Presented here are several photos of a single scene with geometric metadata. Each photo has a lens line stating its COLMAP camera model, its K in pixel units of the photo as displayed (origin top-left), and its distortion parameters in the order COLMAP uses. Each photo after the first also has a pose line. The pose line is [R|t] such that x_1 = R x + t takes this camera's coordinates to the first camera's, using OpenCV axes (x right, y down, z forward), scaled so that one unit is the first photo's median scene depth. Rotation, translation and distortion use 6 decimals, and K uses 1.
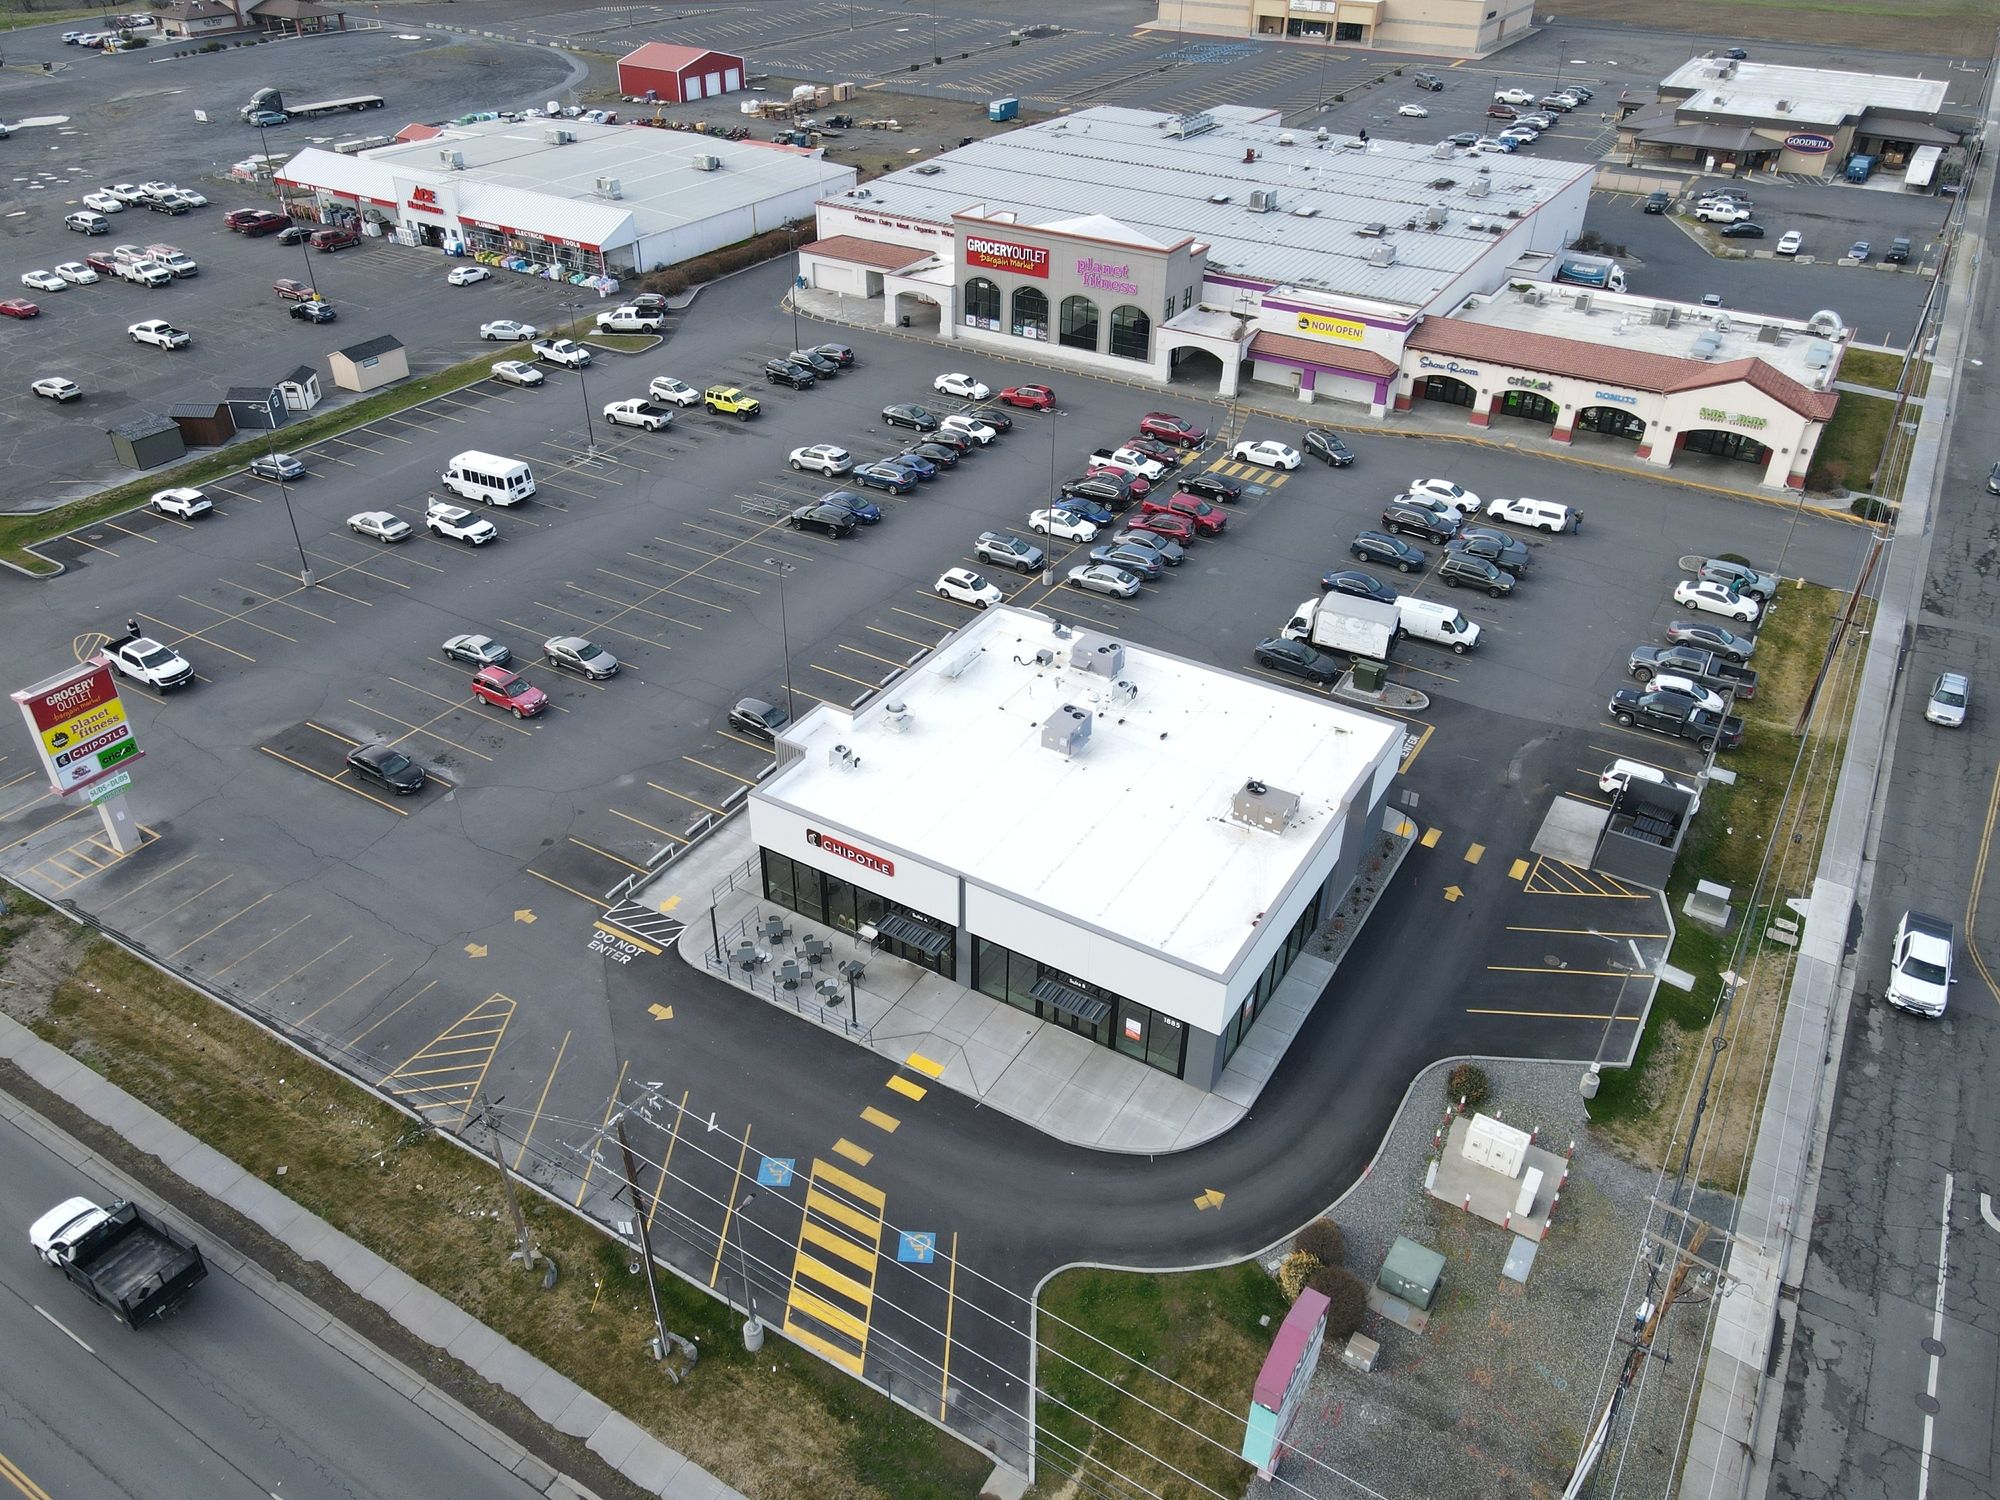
lens RADIAL K [[1466.5, 0, 1000.0], [0, 1466.5, 750.0], [0, 0, 1]] dist [0.002892, 0.006482]
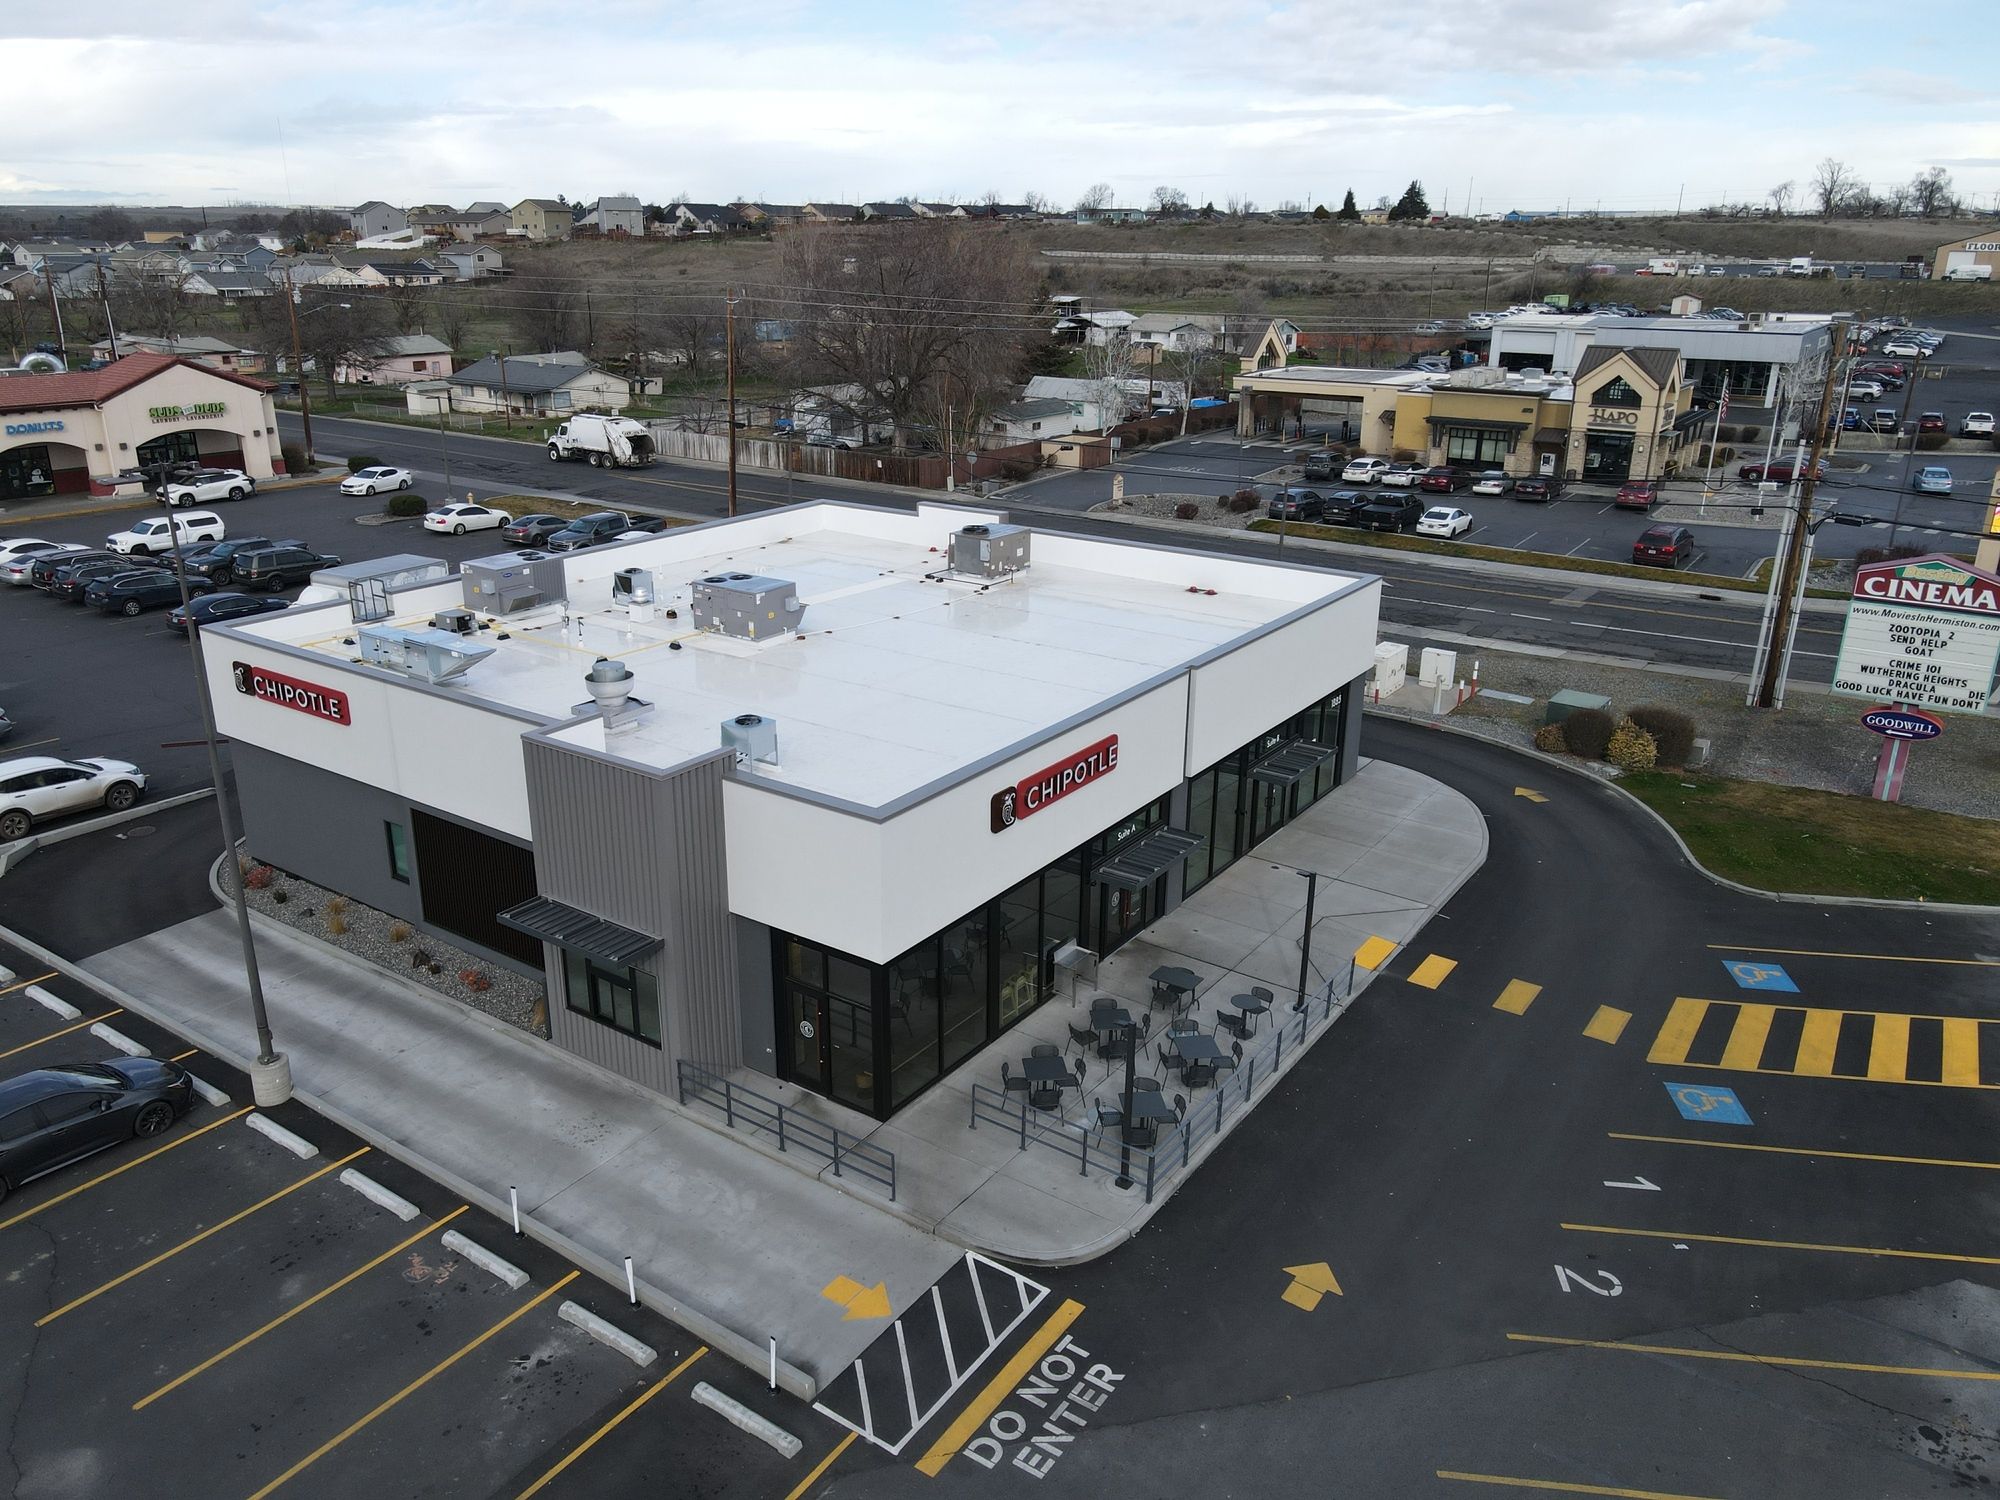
lens RADIAL K [[1465.2, 0, 995.9], [0, 1465.2, 738.7], [0, 0, 1]] dist [0.014284, 0.011679]
pose [[0.061519, -0.339003, 0.938772, -0.473404], [0.550345, 0.796176, 0.251444, -0.060145], [-0.832668, 0.501180, 0.235549, 0.800756]]
